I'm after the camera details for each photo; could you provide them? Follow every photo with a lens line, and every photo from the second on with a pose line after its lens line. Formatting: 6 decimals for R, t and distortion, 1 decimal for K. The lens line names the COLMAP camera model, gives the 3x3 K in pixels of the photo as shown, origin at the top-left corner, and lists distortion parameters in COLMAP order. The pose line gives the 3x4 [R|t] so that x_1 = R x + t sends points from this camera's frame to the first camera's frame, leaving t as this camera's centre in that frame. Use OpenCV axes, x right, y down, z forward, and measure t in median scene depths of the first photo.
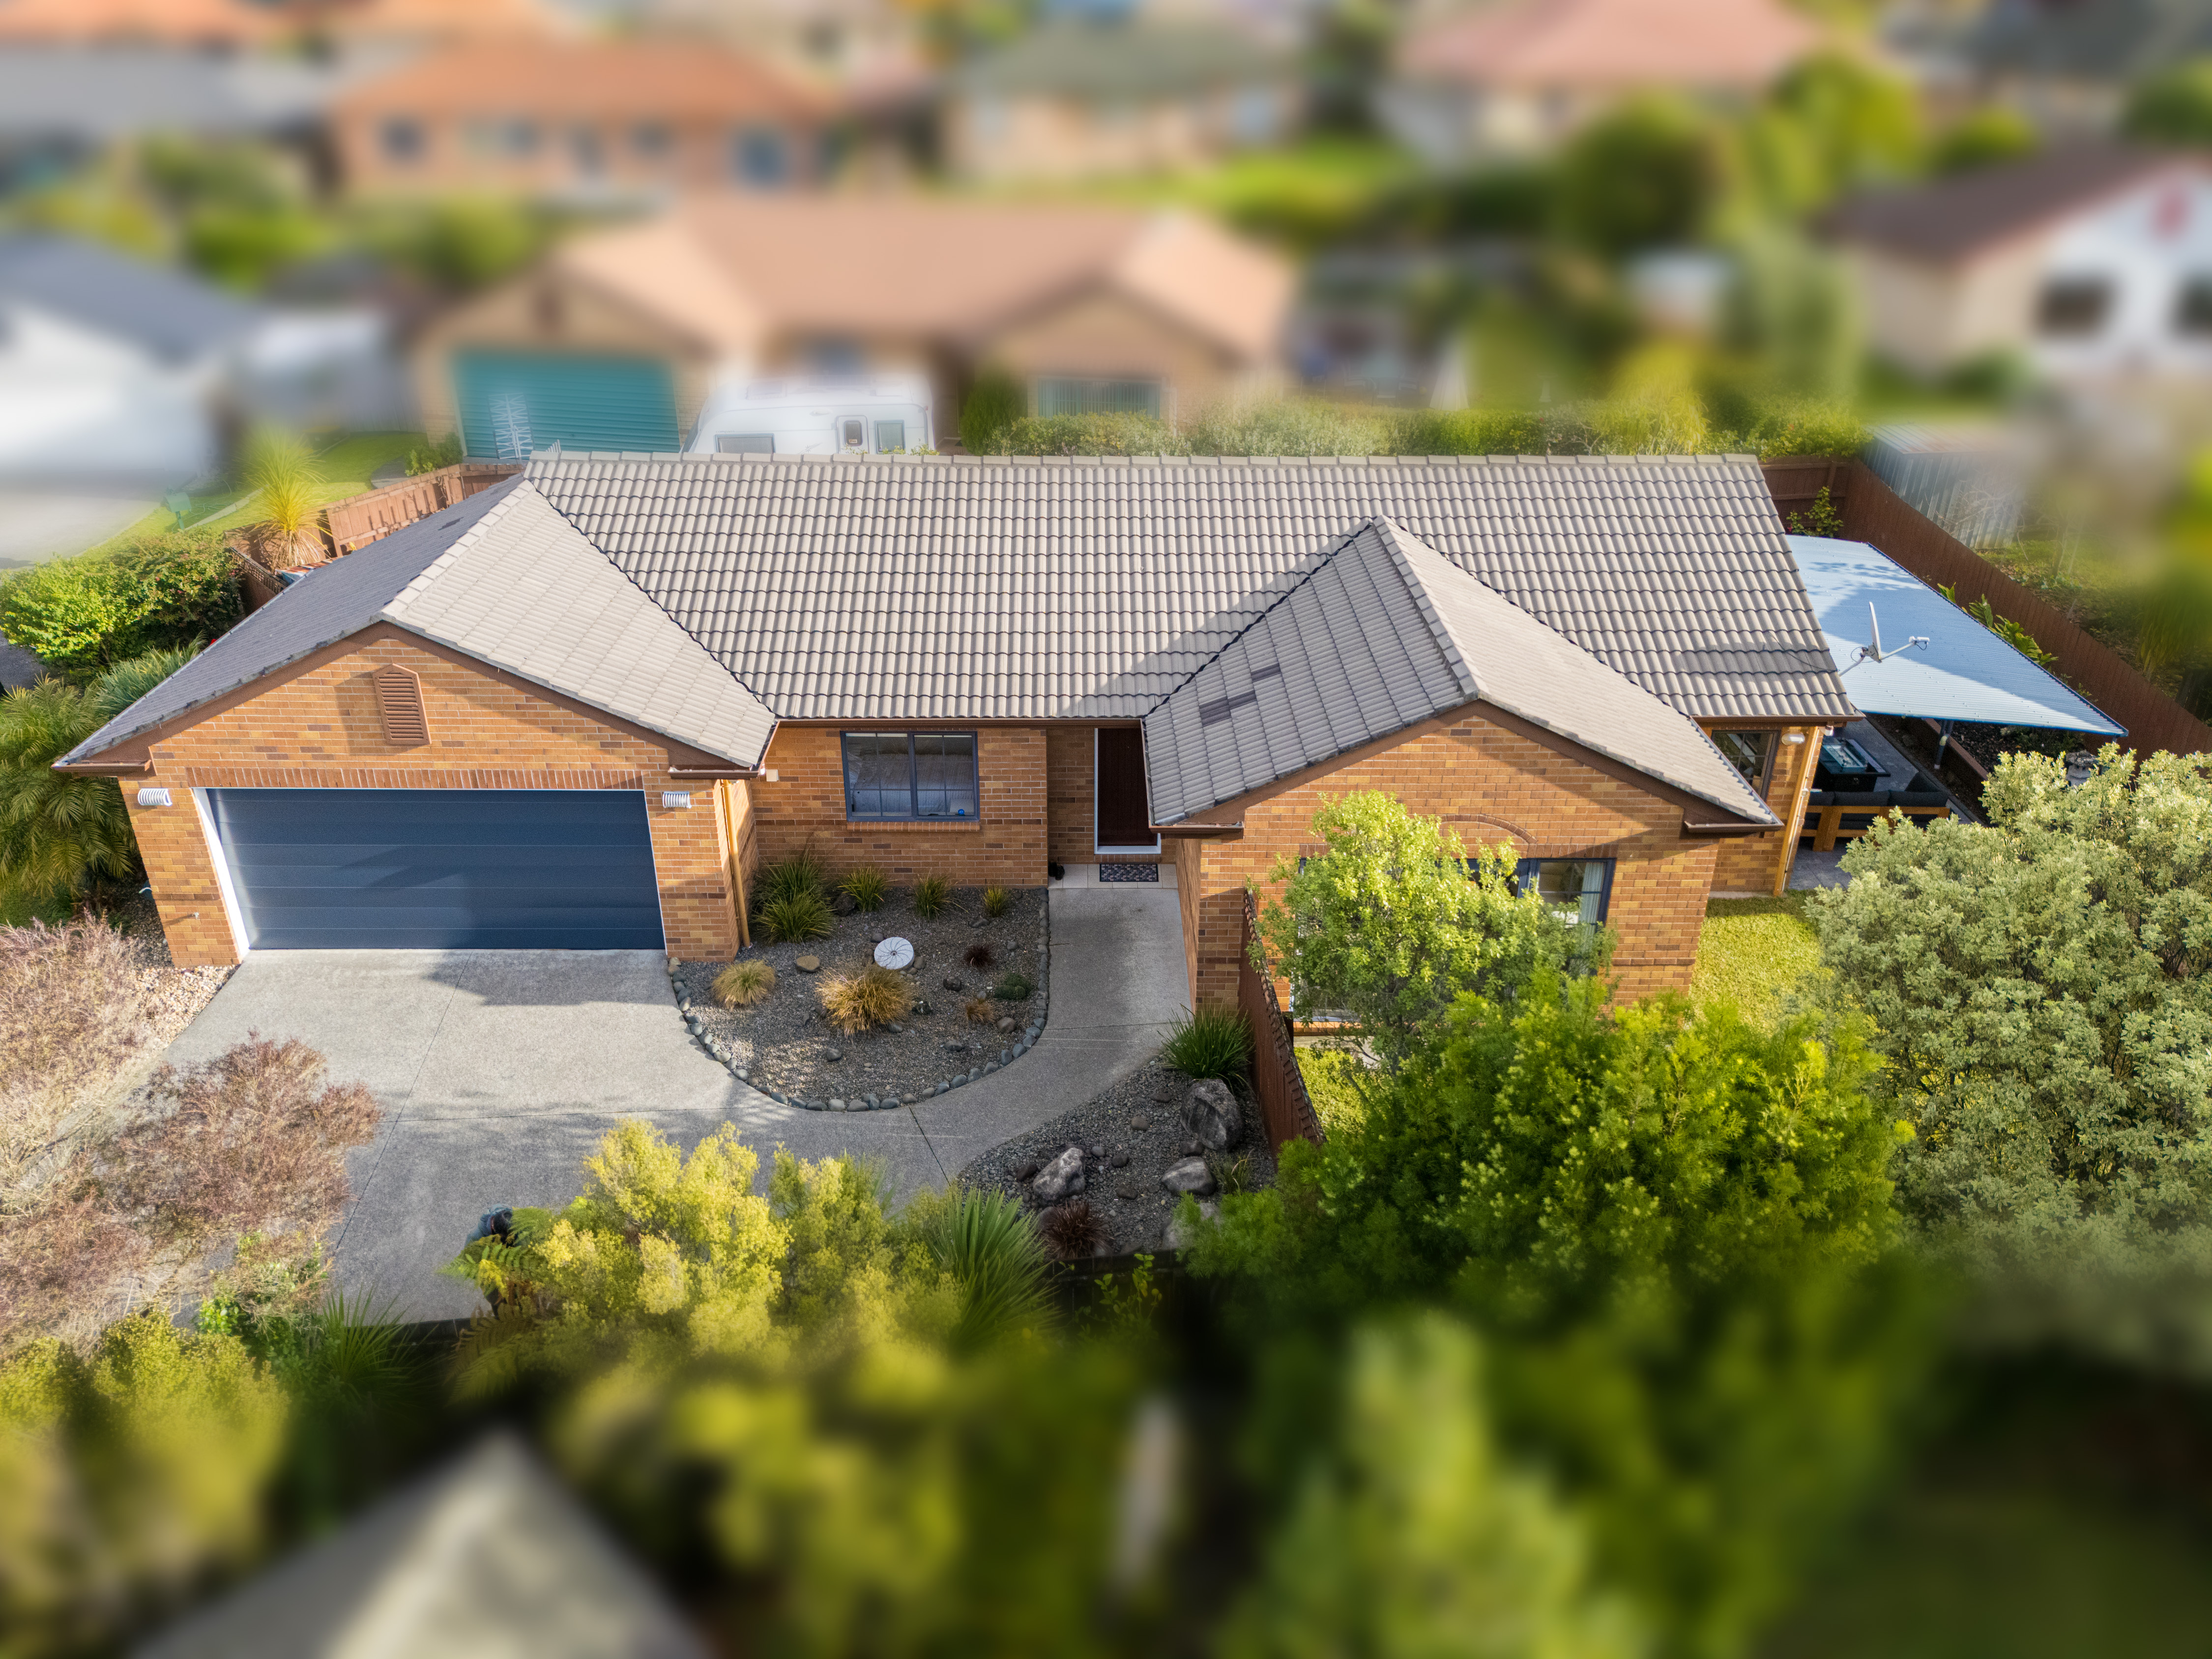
lens RADIAL K [[1626.7, 0, 1106.0], [0, 1626.7, 829.5], [0, 0, 1]] dist [0.041391, -0.001570]
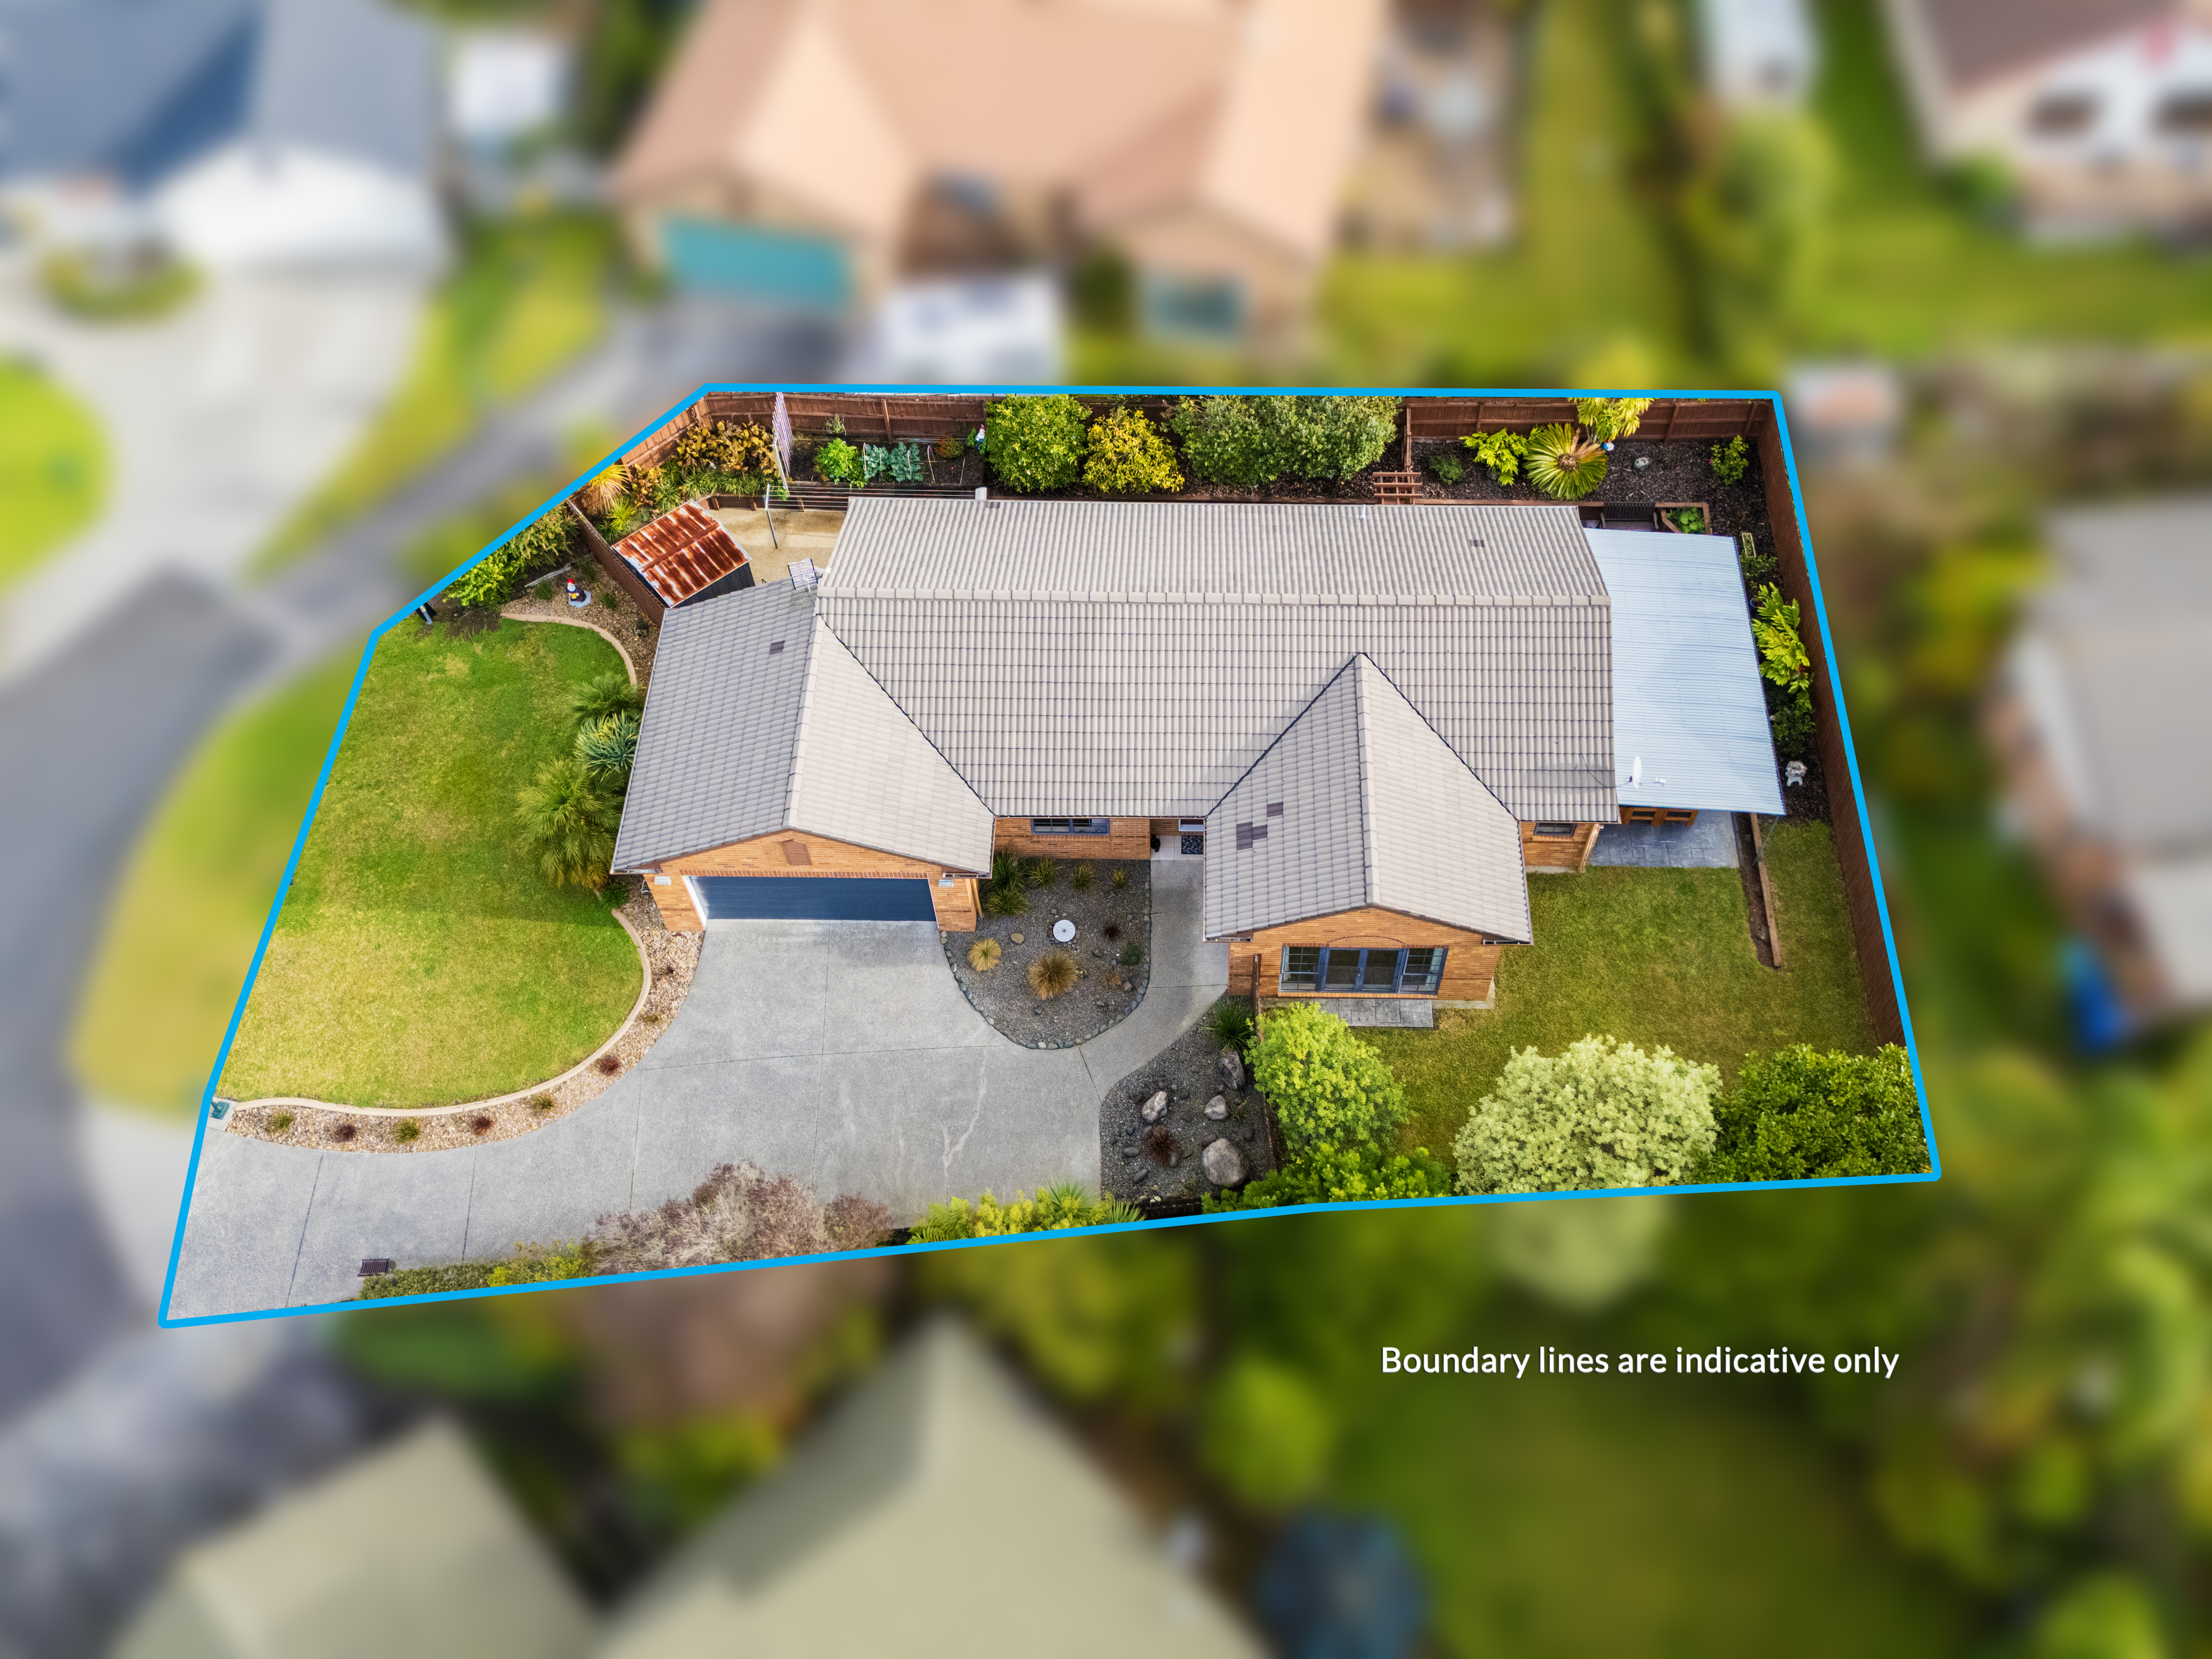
lens RADIAL K [[1789.0, 0, 1206.5], [0, 1789.0, 822.8], [0, 0, 1]] dist [0.083595, -0.001143]
pose [[0.999791, 0.020401, -0.001432, 0.028343], [-0.016946, 0.865635, 0.500389, -1.059621], [0.011448, -0.500260, 0.865800, -0.679546]]
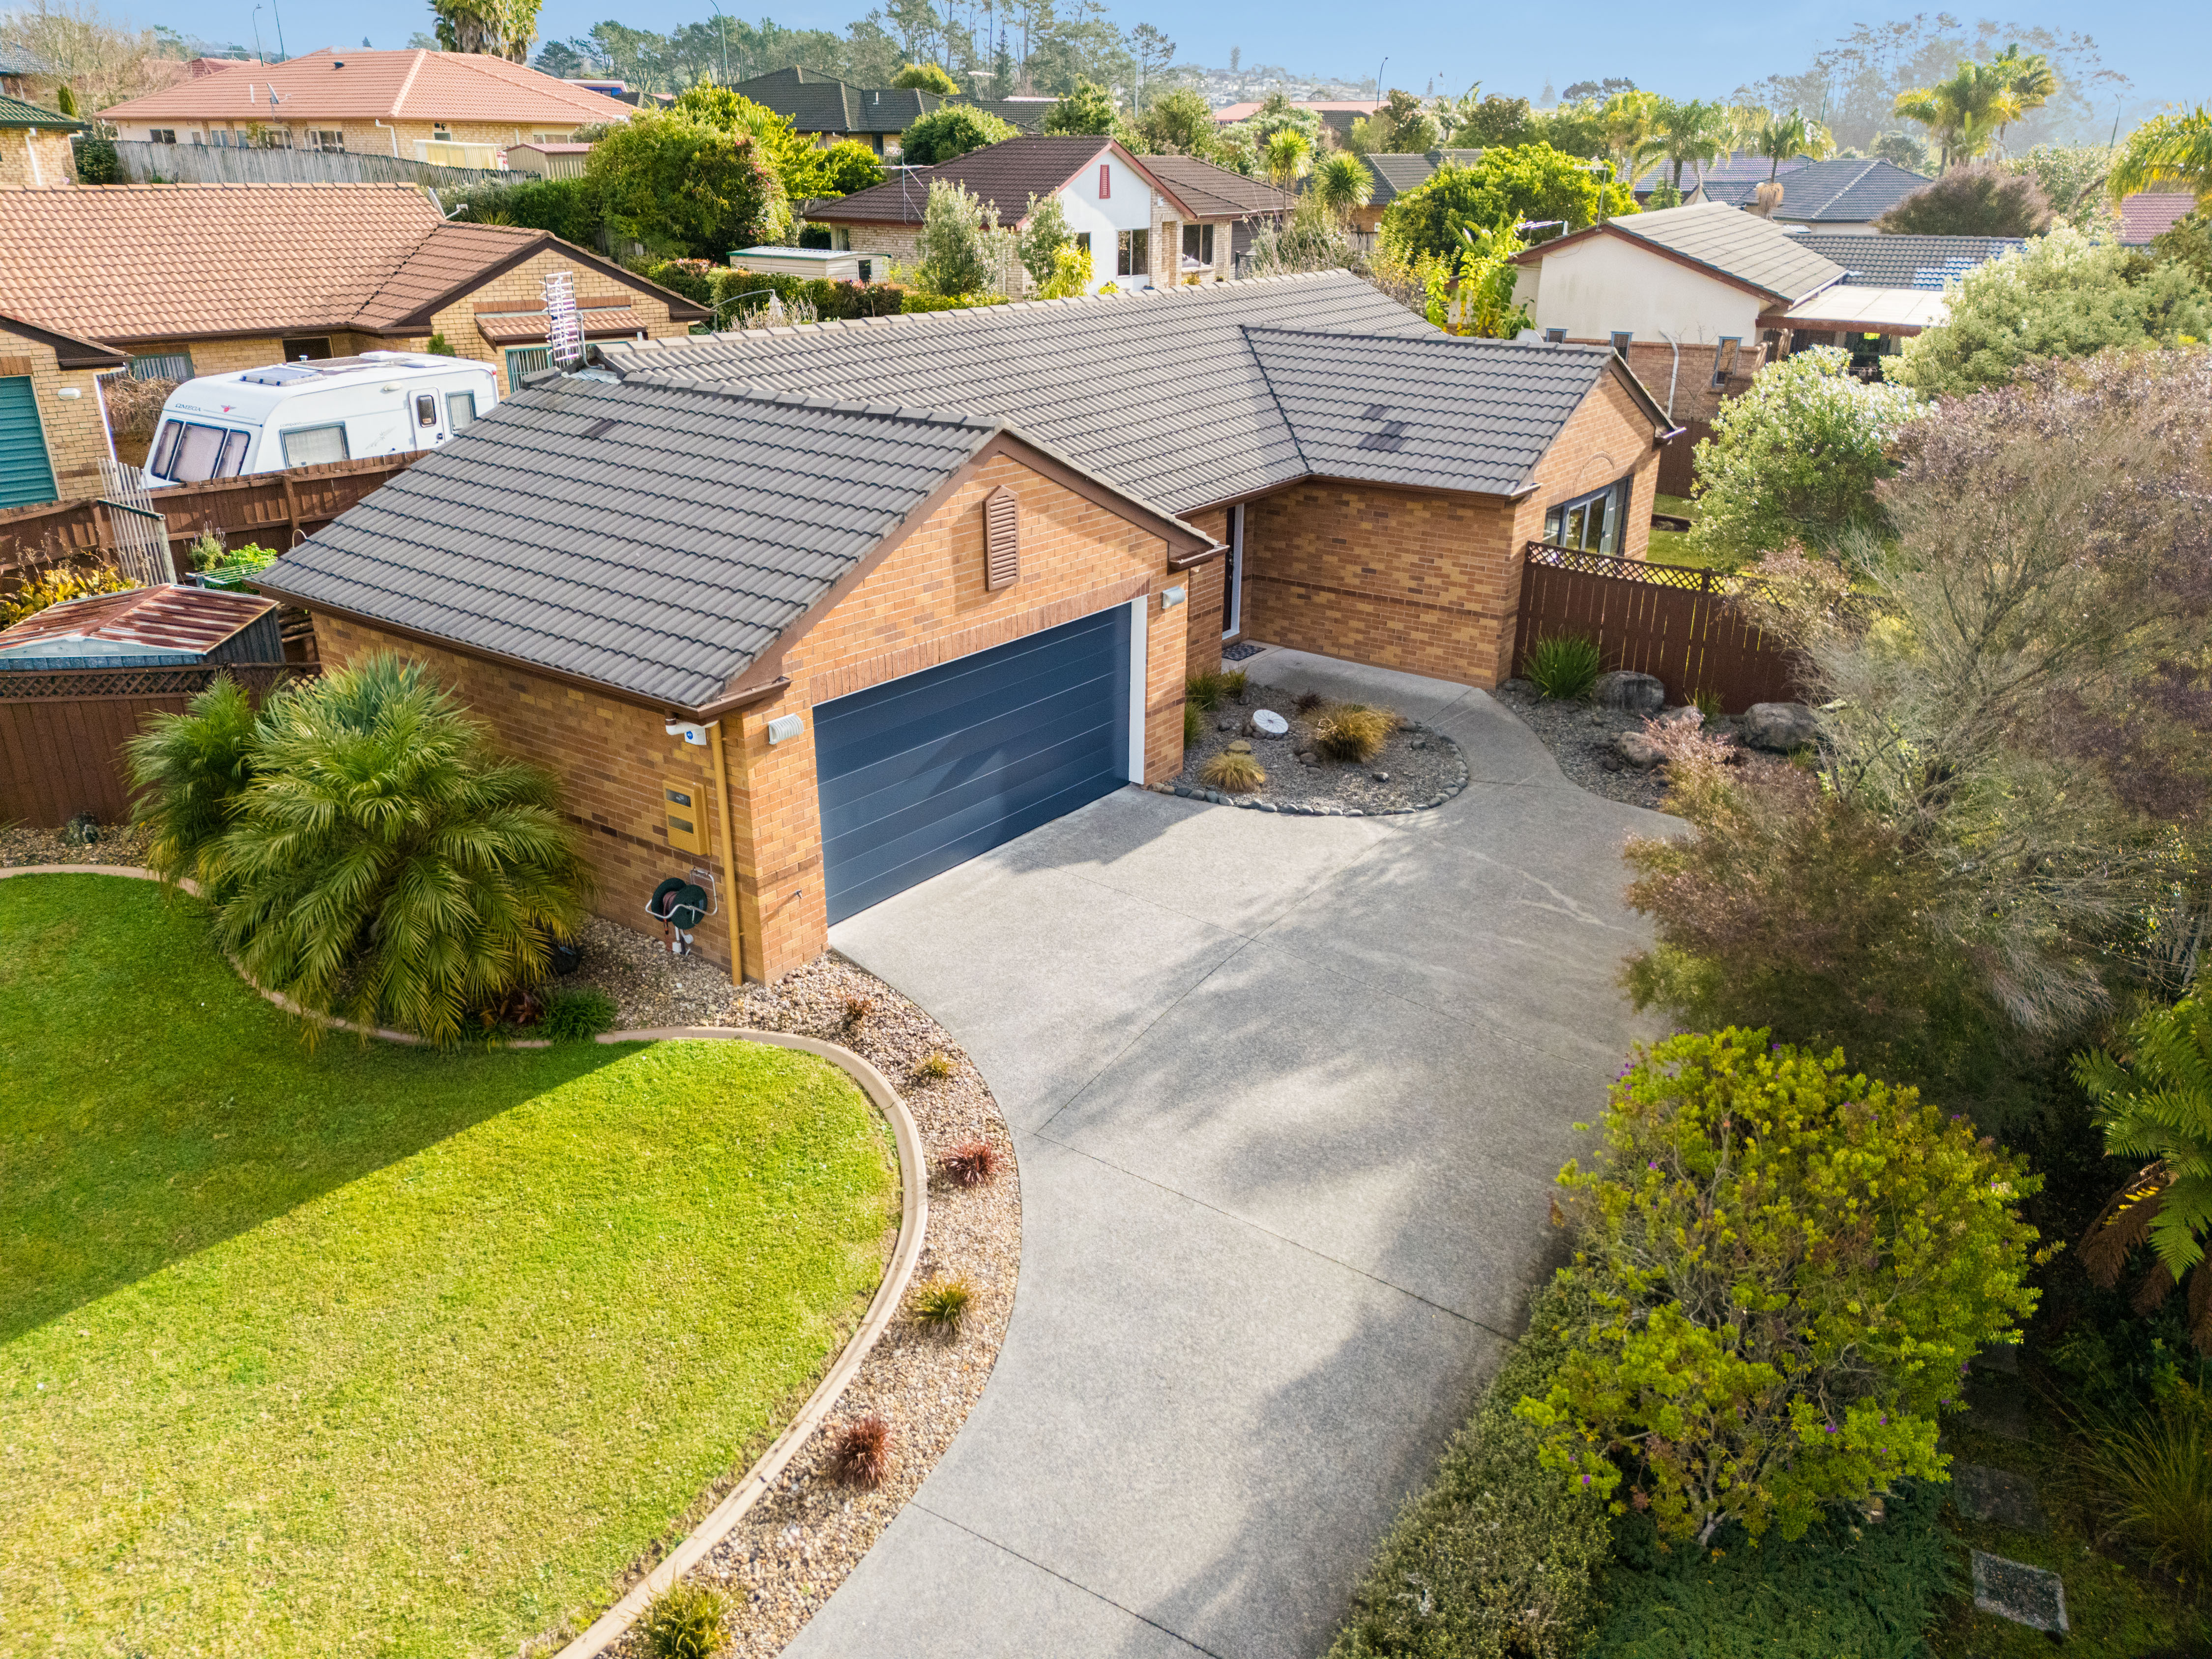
lens RADIAL K [[1626.7, 0, 1106.0], [0, 1626.7, 829.5], [0, 0, 1]] dist [0.041391, -0.001570]
pose [[0.609946, -0.308666, 0.729857, -1.018070], [0.367660, 0.926121, 0.084413, 0.013826], [-0.701991, 0.216852, 0.678368, 0.390964]]
